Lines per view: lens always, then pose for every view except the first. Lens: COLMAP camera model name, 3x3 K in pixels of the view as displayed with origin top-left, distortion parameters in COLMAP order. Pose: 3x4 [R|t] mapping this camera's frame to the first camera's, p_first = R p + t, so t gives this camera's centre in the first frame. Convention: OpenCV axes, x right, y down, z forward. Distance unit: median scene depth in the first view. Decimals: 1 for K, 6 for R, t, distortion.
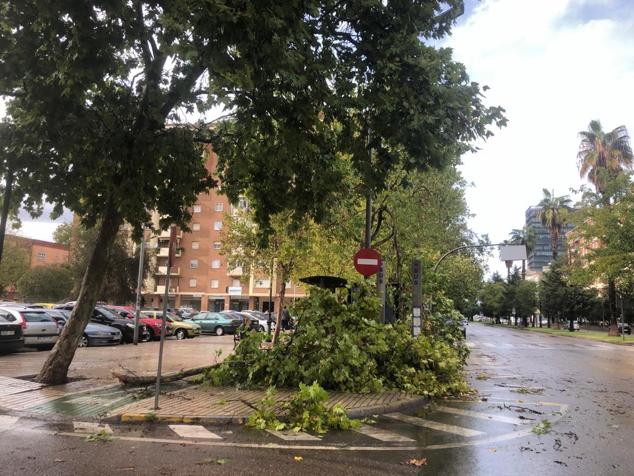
lens RADIAL K [[508.4, 0, 320.2], [0, 508.4, 231.9], [0, 0, 1]] dist [-0.000597, 0.016852]
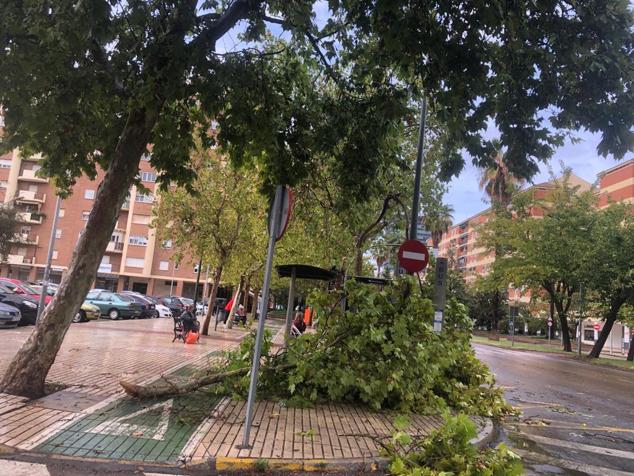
lens RADIAL K [[515.1, 0, 316.8], [0, 515.1, 225.9], [0, 0, 1]] dist [-0.001648, 0.014739]
pose [[0.965001, 0.104773, 0.240406, -0.099589], [-0.107466, 0.994207, -0.001917, 0.010232], [-0.239214, -0.023985, 0.970671, 0.072694]]
